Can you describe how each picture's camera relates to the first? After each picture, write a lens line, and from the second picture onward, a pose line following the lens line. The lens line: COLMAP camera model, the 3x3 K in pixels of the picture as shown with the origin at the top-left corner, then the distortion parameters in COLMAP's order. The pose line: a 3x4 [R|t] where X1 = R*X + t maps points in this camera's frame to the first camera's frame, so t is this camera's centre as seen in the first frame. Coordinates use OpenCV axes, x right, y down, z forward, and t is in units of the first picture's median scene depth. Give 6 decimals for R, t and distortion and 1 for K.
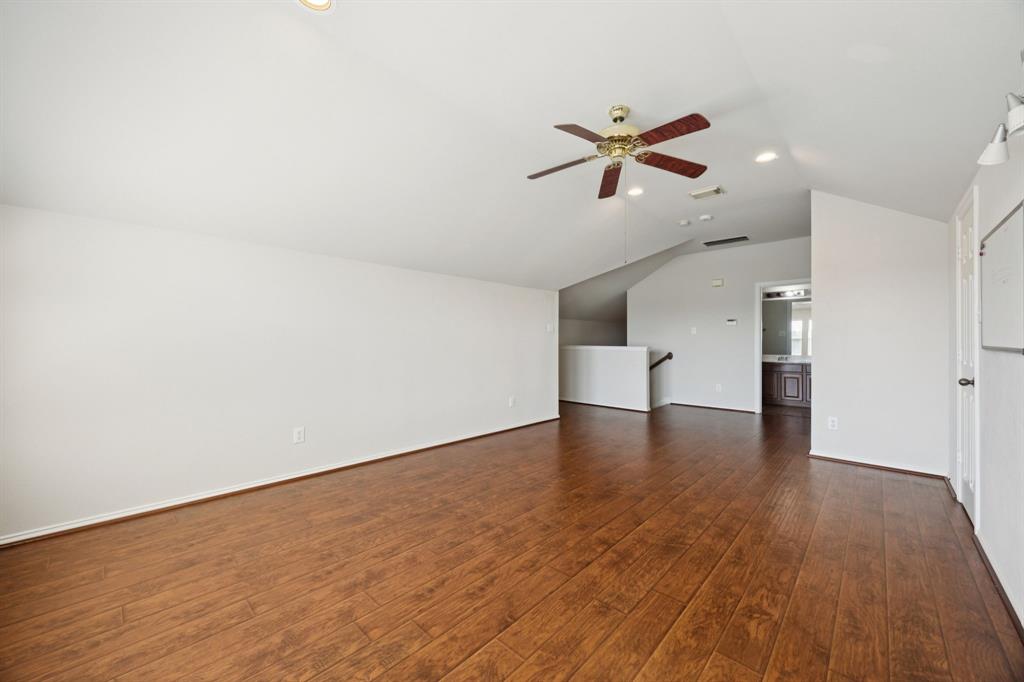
lens RADIAL K [[390.4, 0, 515.2], [0, 390.4, 338.1], [0, 0, 1]] dist [0.001146, 0.000694]
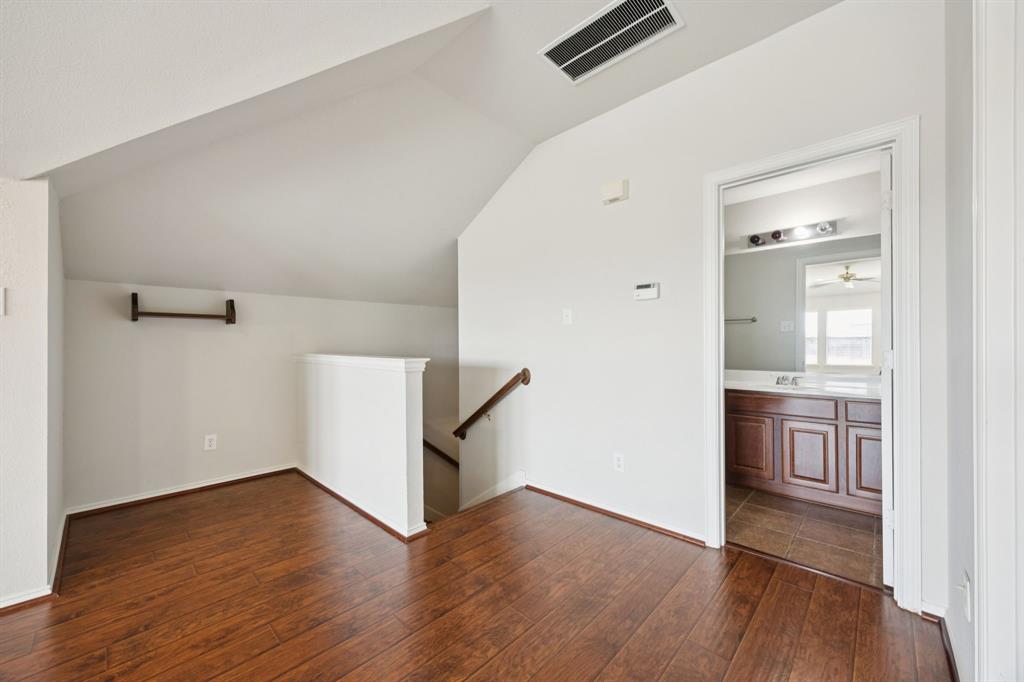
lens RADIAL K [[390.4, 0, 508.8], [0, 390.4, 345.2], [0, 0, 1]] dist [0.001146, 0.000694]
pose [[0.999792, -0.007586, -0.018920, 0.402949], [0.007755, 0.999930, 0.008904, 0.006563], [0.018851, -0.009049, 0.999781, 0.586337]]
